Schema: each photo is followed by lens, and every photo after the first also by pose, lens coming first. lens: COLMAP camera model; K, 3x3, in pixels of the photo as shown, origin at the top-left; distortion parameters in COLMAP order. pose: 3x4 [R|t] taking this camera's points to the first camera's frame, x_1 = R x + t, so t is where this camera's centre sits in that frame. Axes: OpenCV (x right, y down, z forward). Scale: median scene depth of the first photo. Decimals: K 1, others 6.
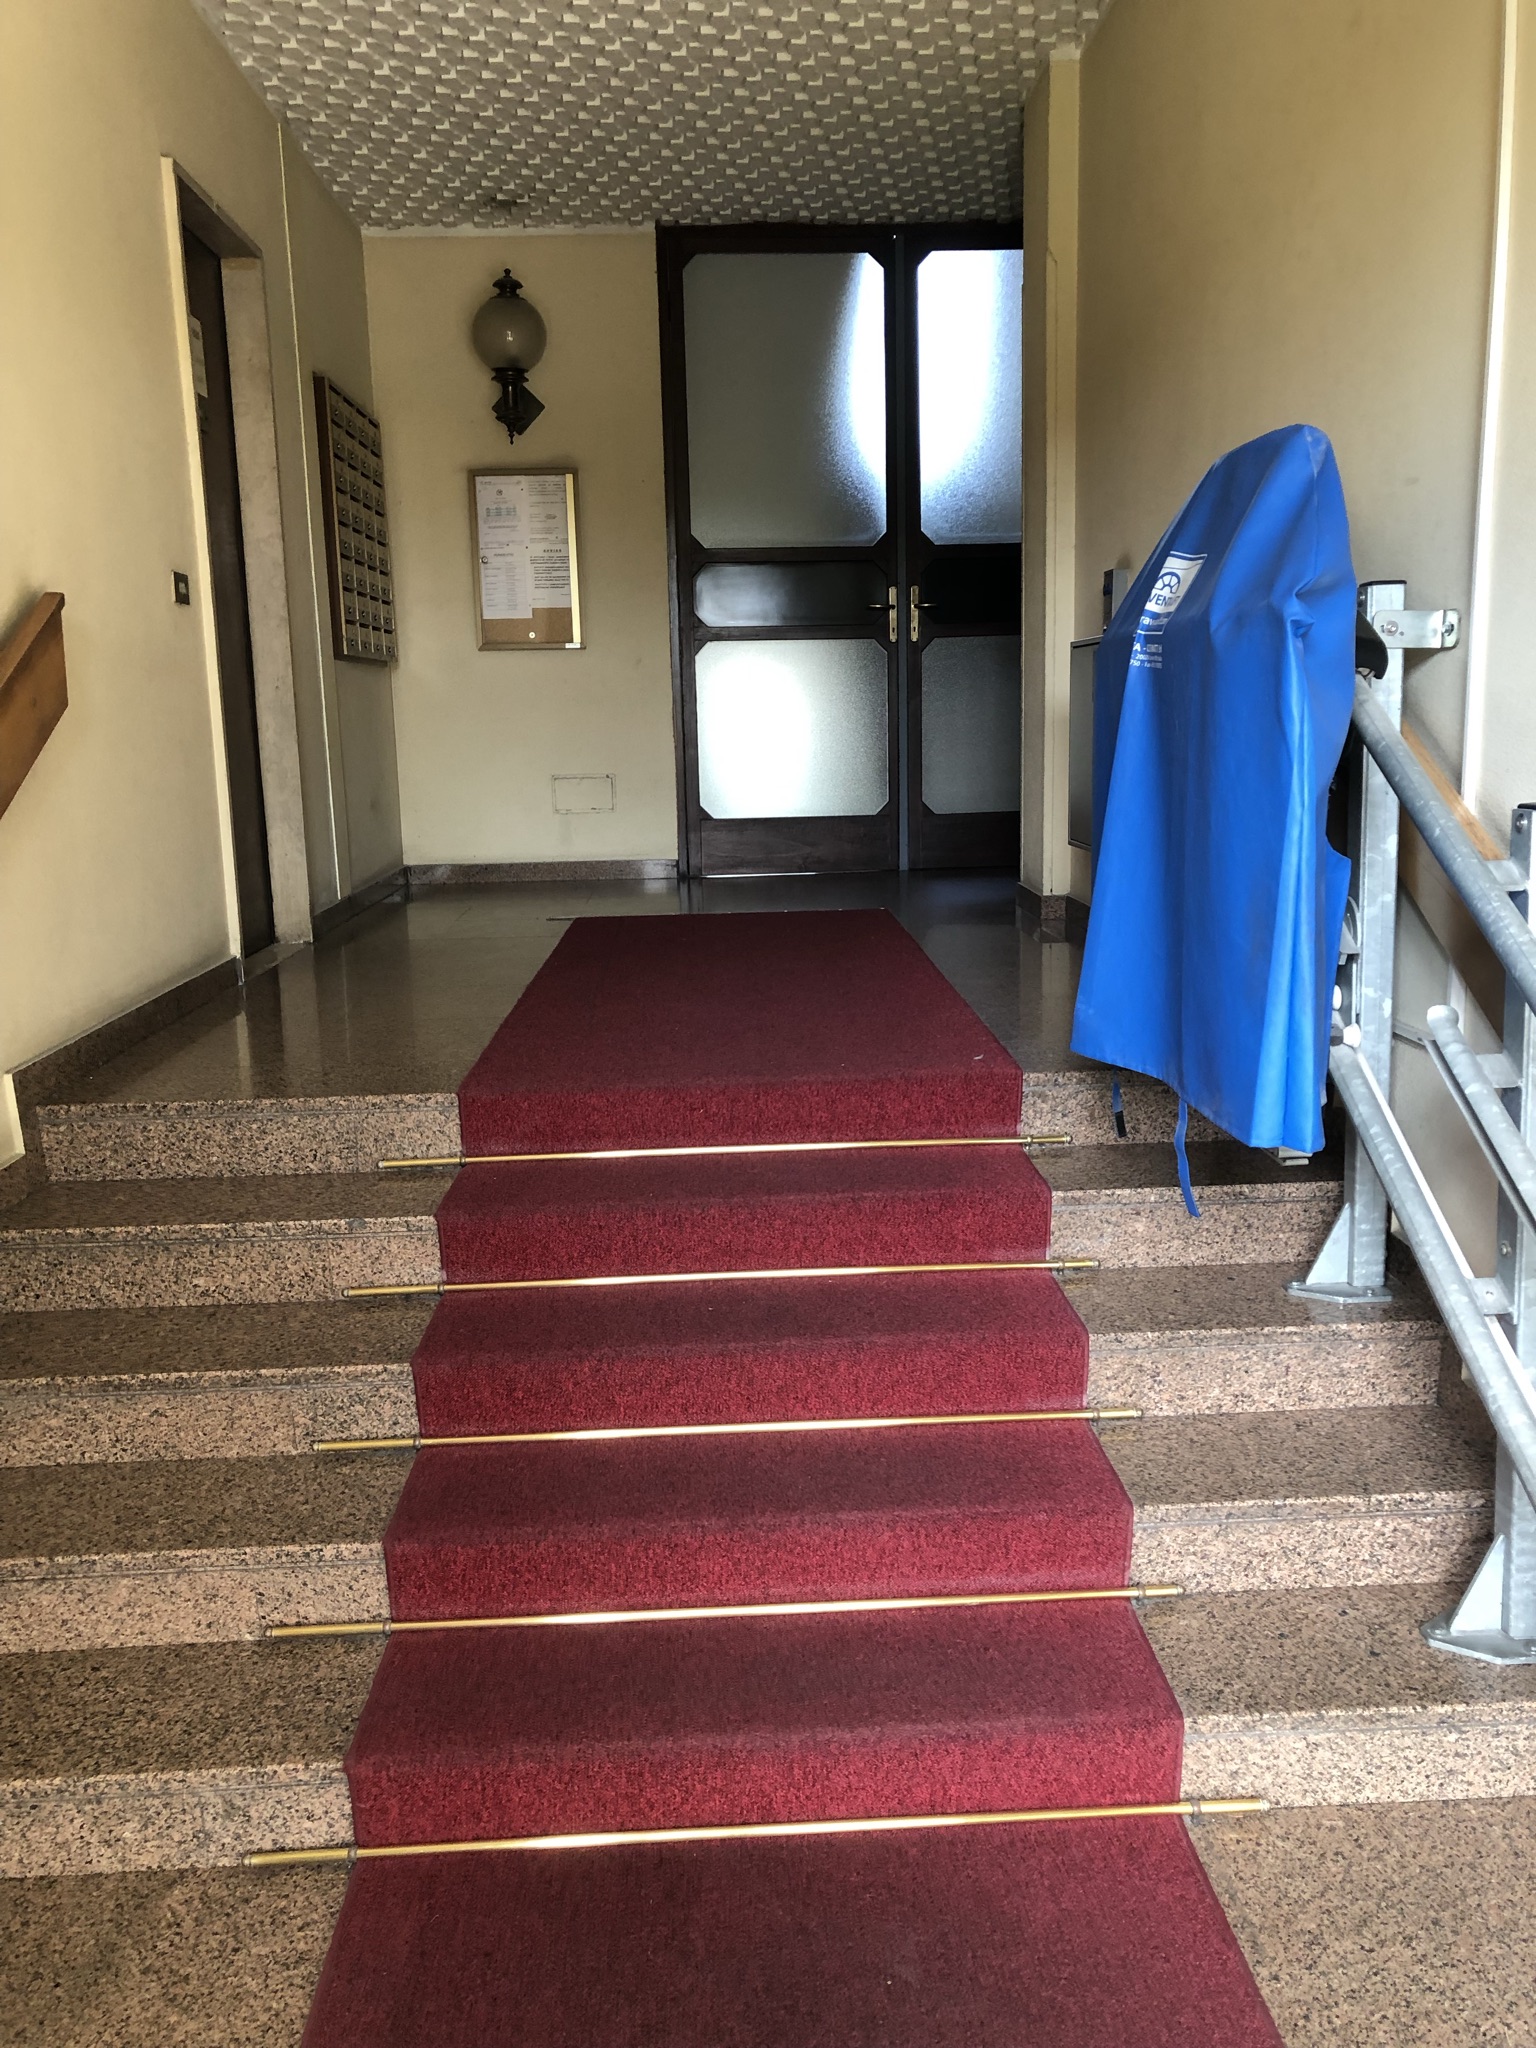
lens RADIAL K [[1664.9, 0, 773.0], [0, 1664.9, 1017.2], [0, 0, 1]] dist [0.019611, -0.006539]
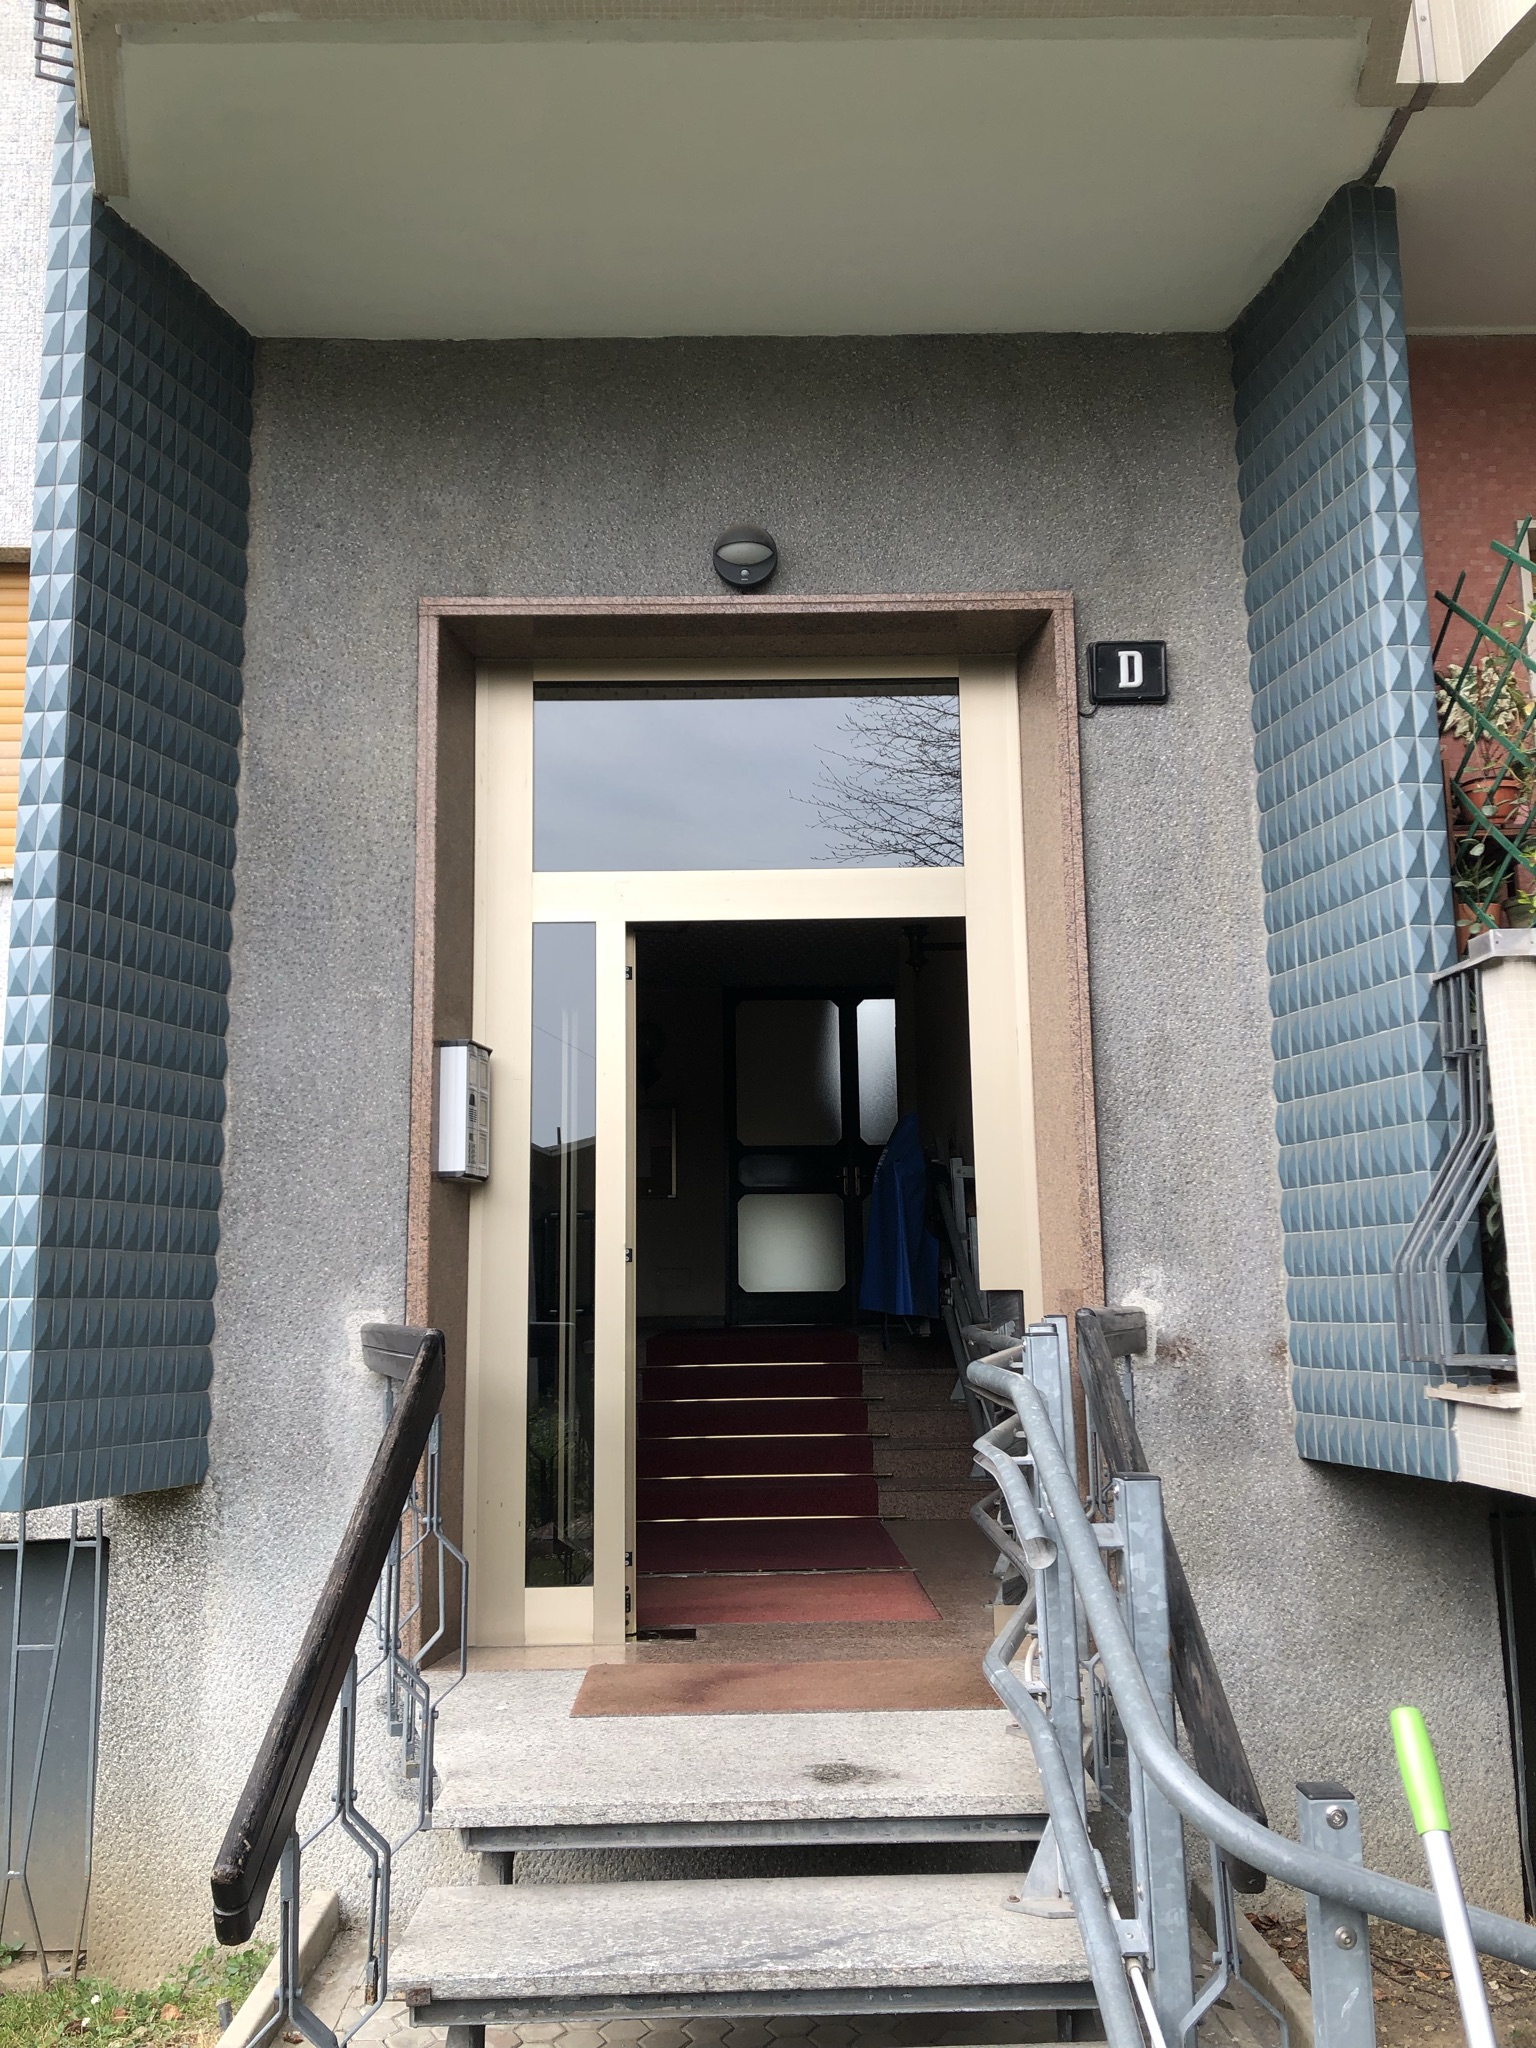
lens RADIAL K [[1664.9, 0, 769.0], [0, 1664.9, 1023.0], [0, 0, 1]] dist [0.019611, -0.006539]
pose [[0.999634, 0.003323, -0.026836, 0.036493], [-0.012257, 0.940305, -0.340112, 0.217011], [0.024104, 0.340316, 0.940002, -0.773623]]
